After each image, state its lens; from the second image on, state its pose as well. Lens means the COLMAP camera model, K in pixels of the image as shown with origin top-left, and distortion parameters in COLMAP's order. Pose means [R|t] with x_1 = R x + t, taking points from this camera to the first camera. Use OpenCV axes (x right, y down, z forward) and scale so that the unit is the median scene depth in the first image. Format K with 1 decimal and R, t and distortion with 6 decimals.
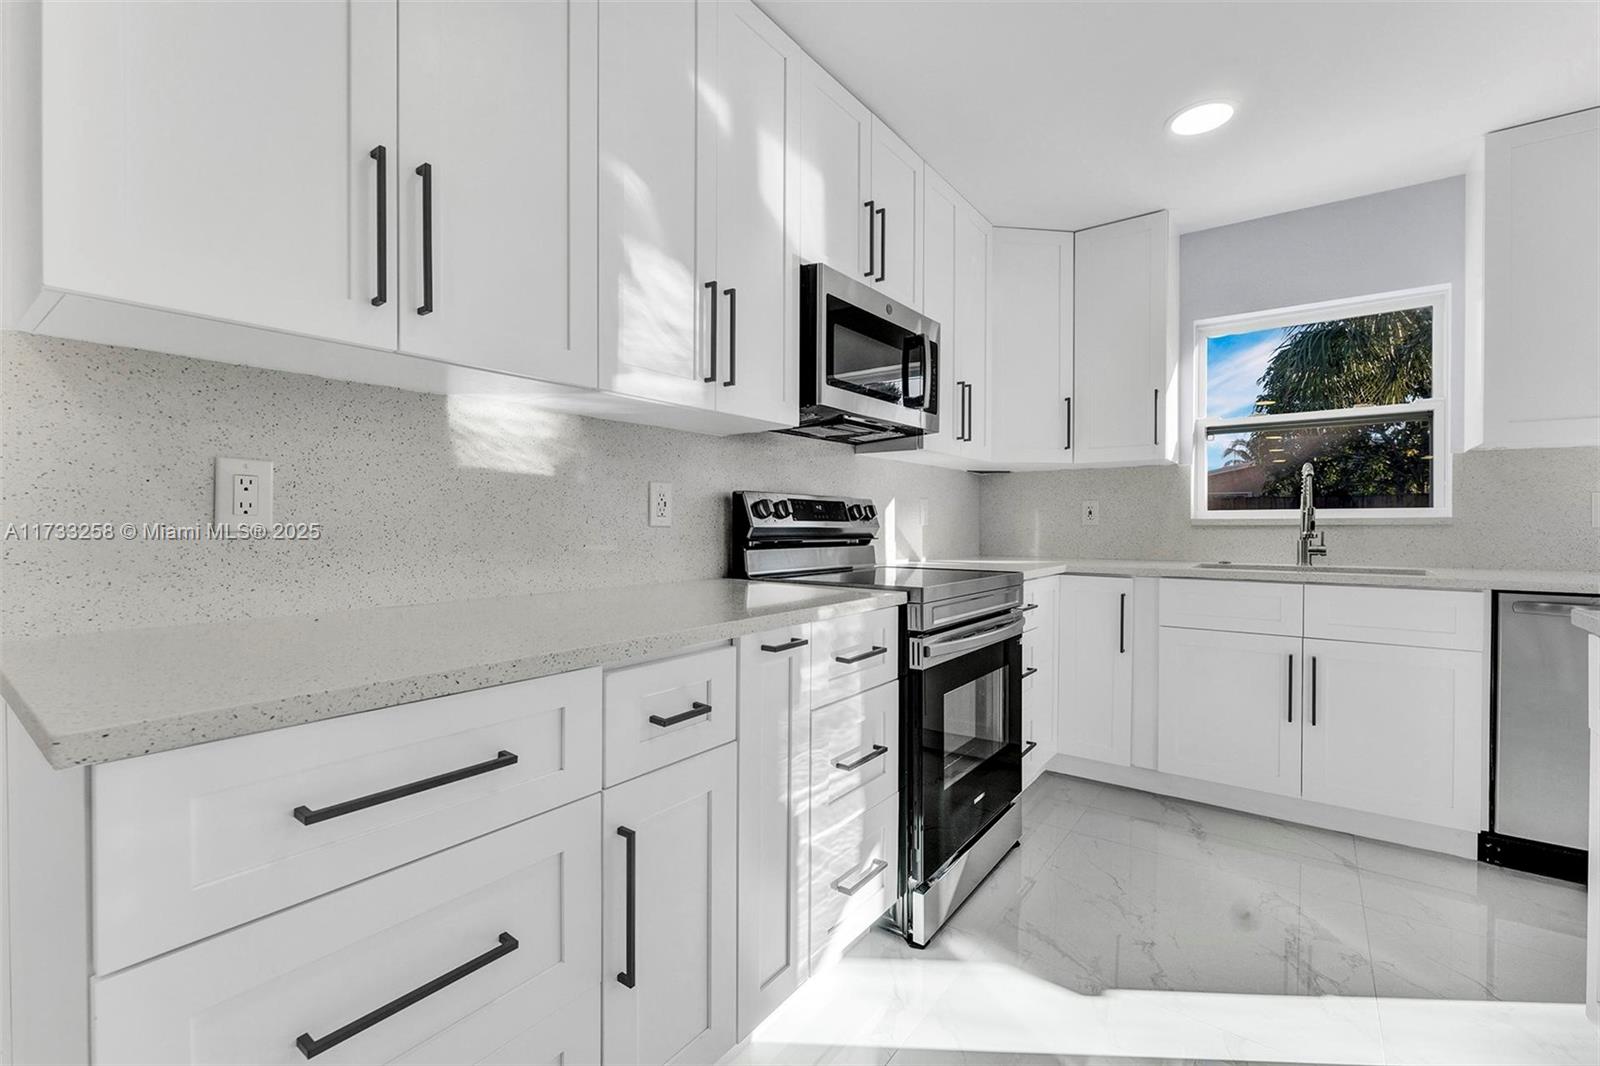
lens RADIAL K [[683.9, 0, 792.5], [0, 683.9, 532.2], [0, 0, 1]] dist [-0.011697, -0.000058]
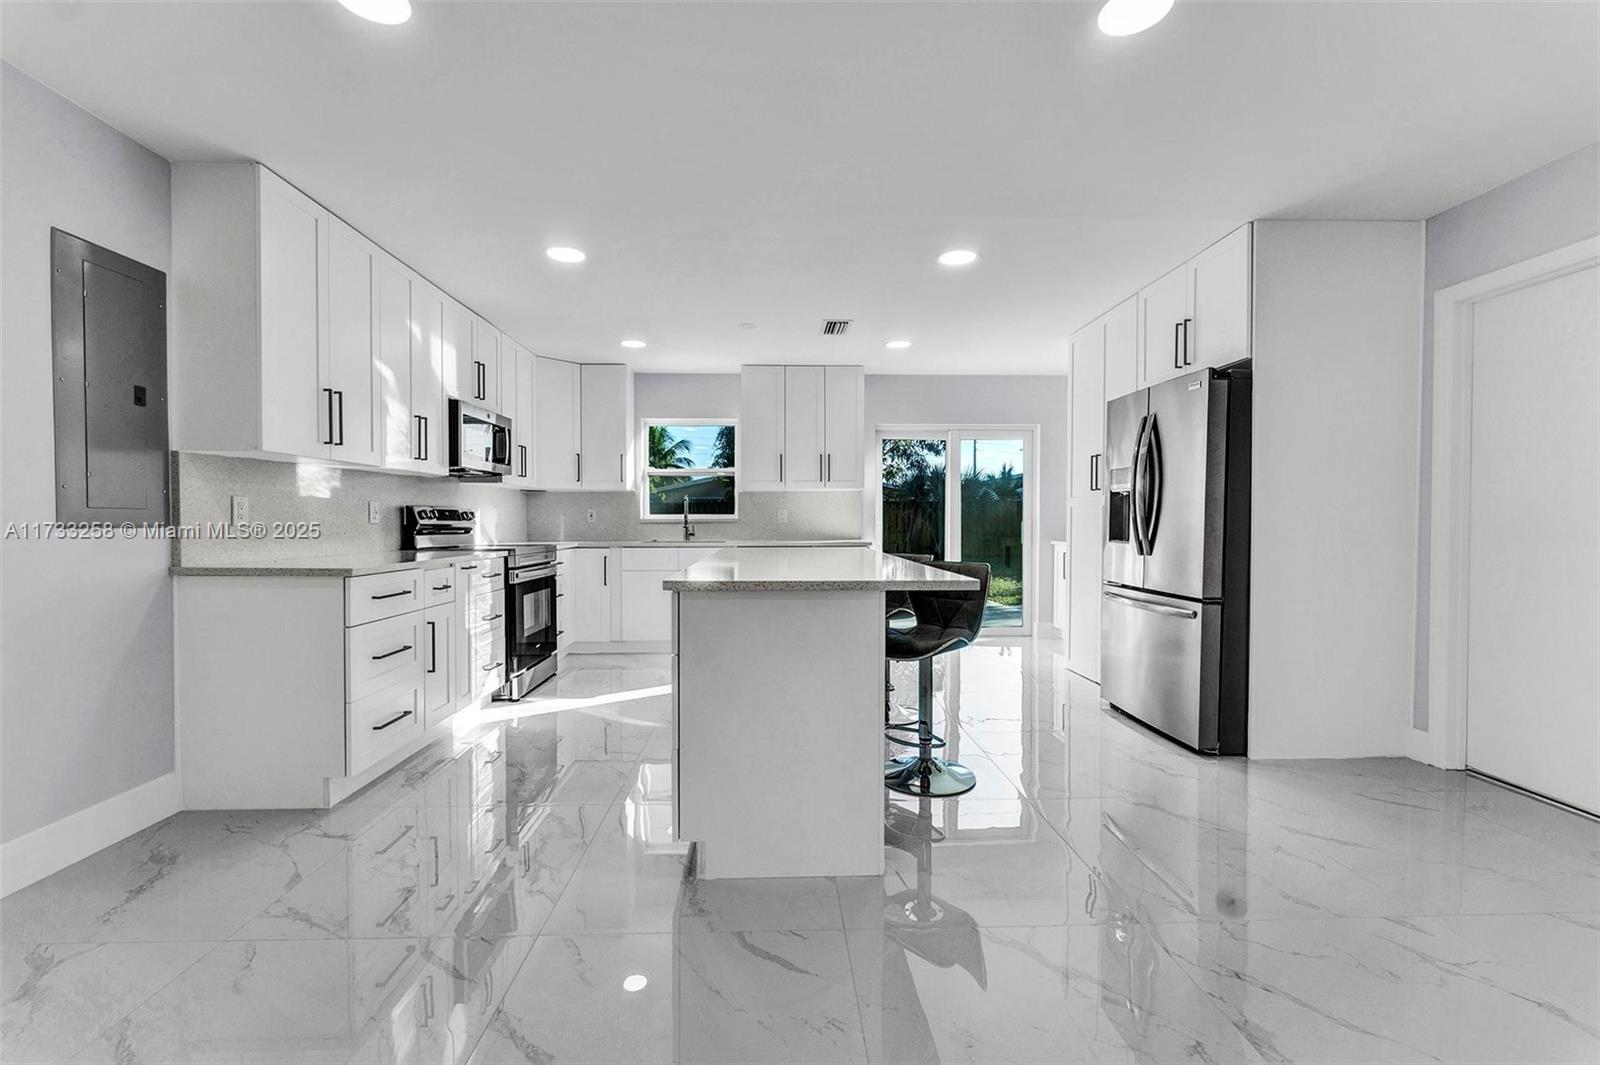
lens RADIAL K [[661.1, 0, 795.3], [0, 661.1, 528.6], [0, 0, 1]] dist [-0.008689, 0.000361]
pose [[0.774923, -0.009038, 0.631991, -0.400475], [0.010526, 0.999944, 0.001394, 0.014643], [-0.631968, 0.005572, 0.774974, -1.109090]]
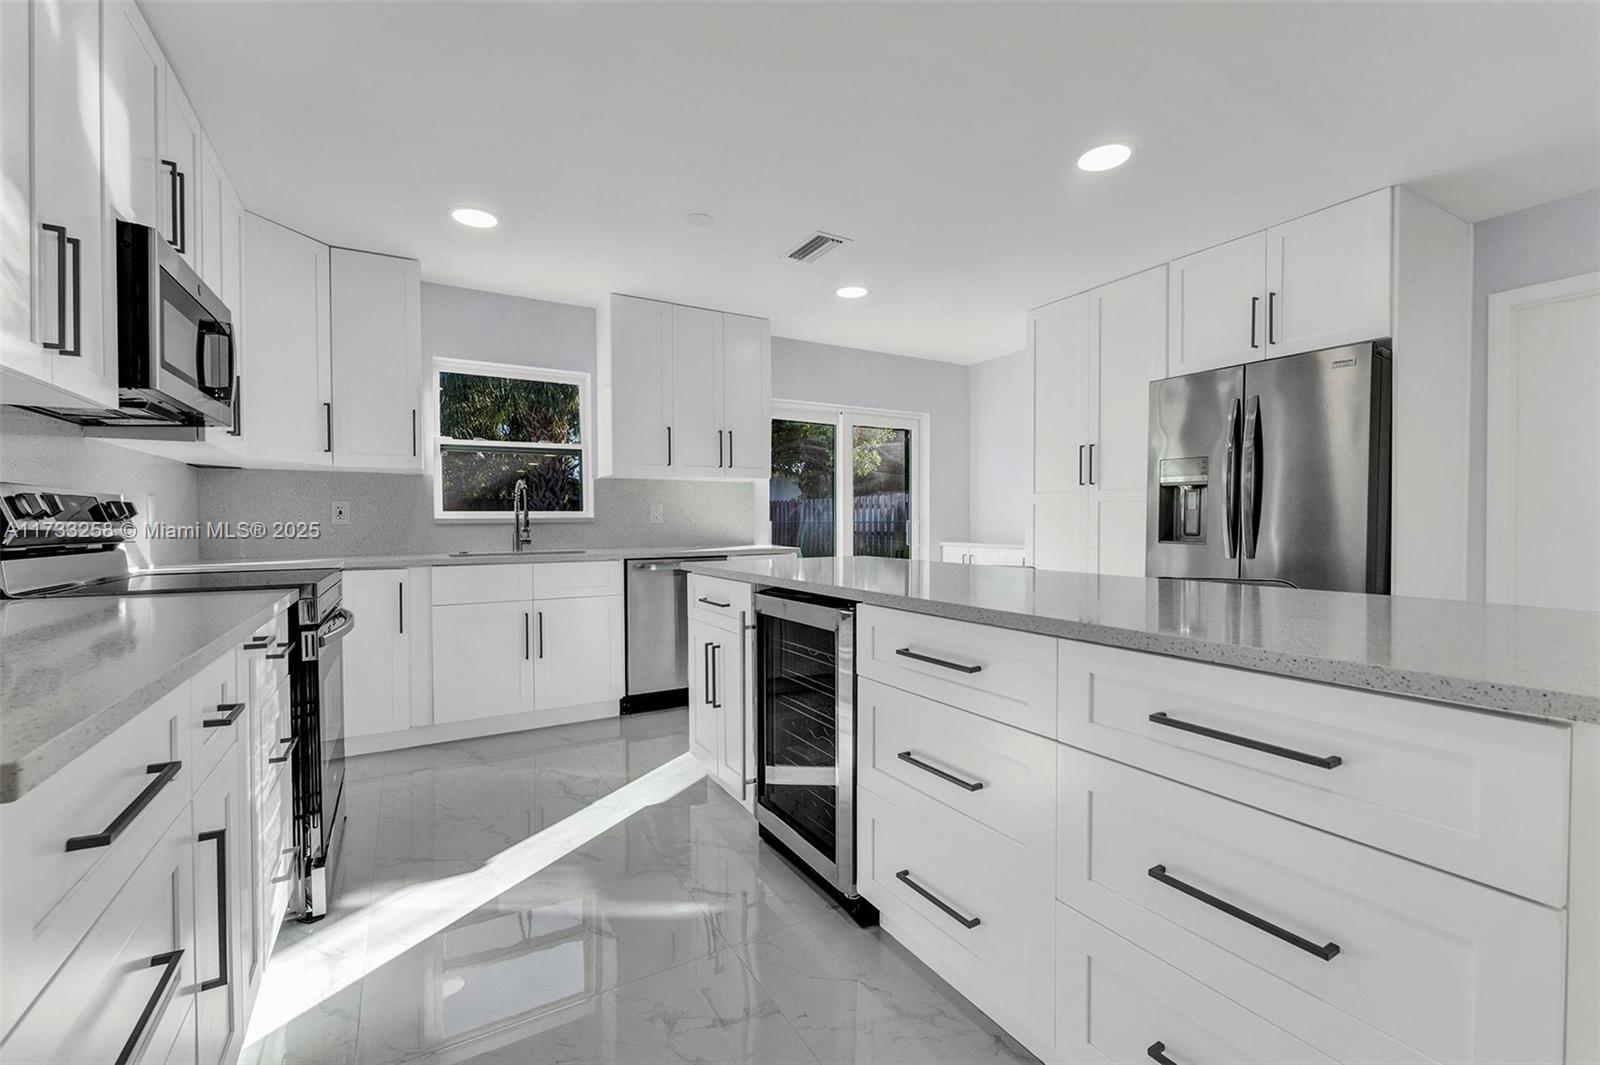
lens RADIAL K [[661.1, 0, 795.0], [0, 661.1, 531.4], [0, 0, 1]] dist [-0.008689, 0.000361]
pose [[0.384619, -0.018206, 0.922896, -0.375958], [0.018141, 0.999761, 0.012162, 0.001214], [-0.922897, 0.012065, 0.384858, -0.075465]]
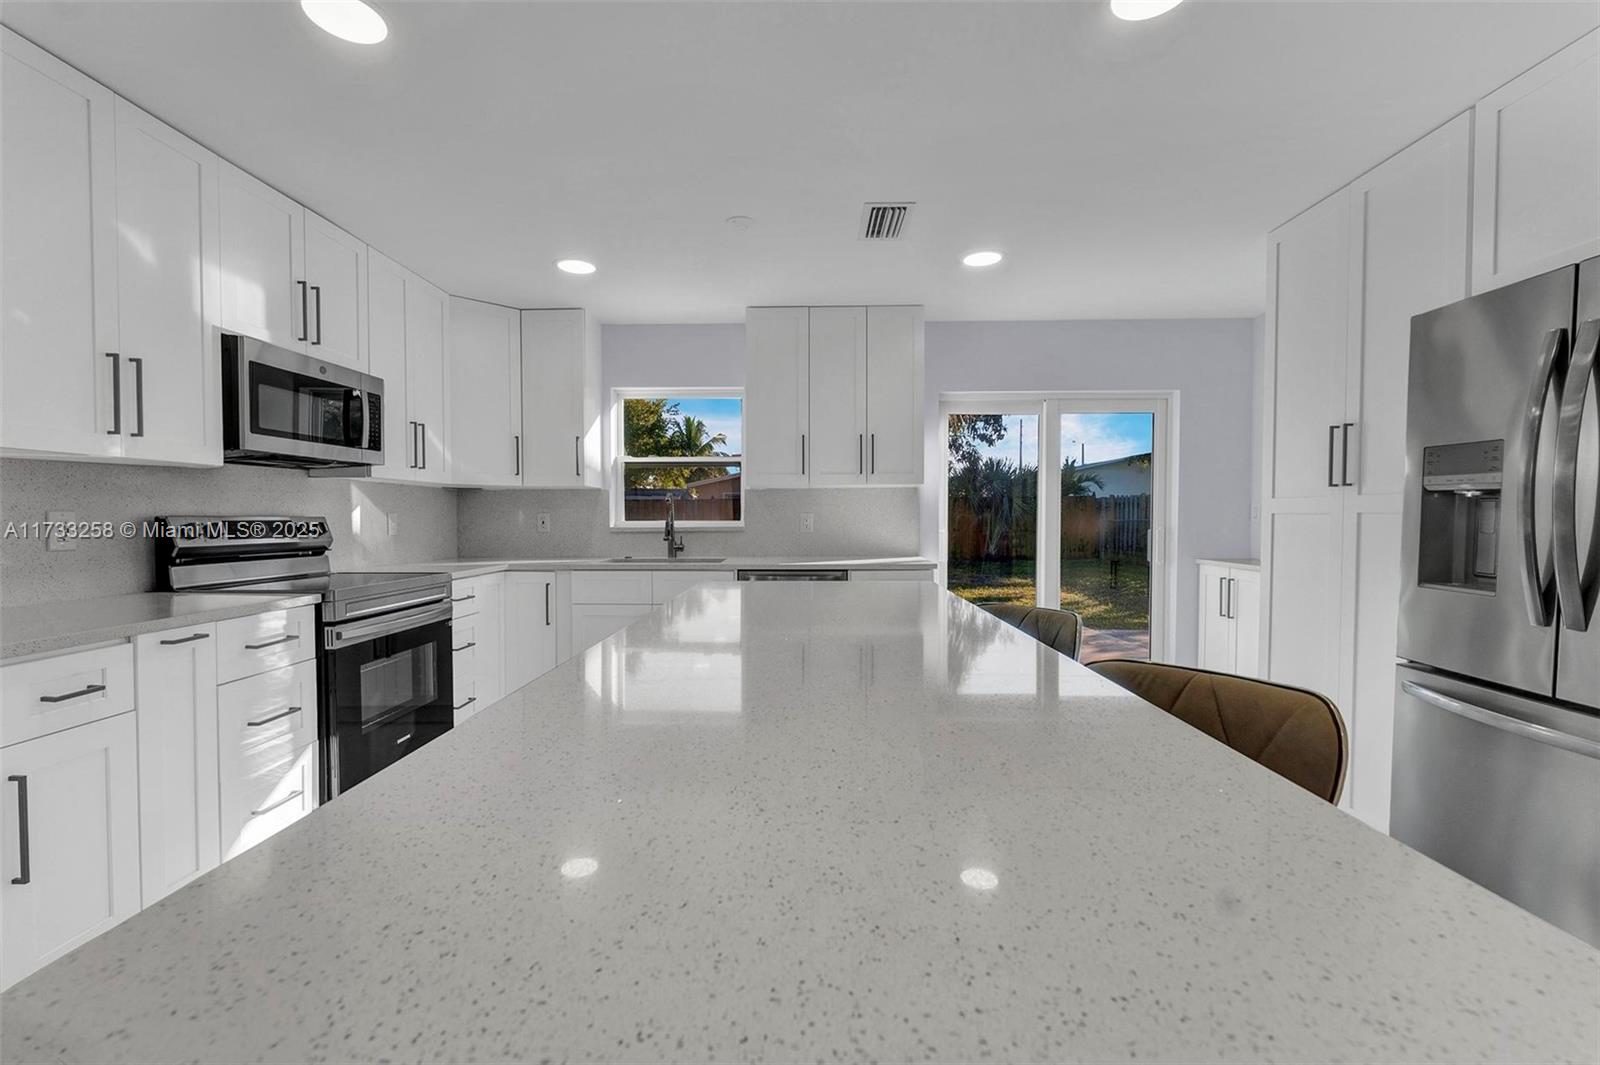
lens RADIAL K [[661.1, 0, 795.7], [0, 661.1, 533.2], [0, 0, 1]] dist [-0.008689, 0.000361]
pose [[0.811360, -0.018058, 0.584268, 0.136794], [0.011101, 0.999818, 0.015487, -0.035363], [-0.584441, -0.006080, 0.811413, -0.500703]]
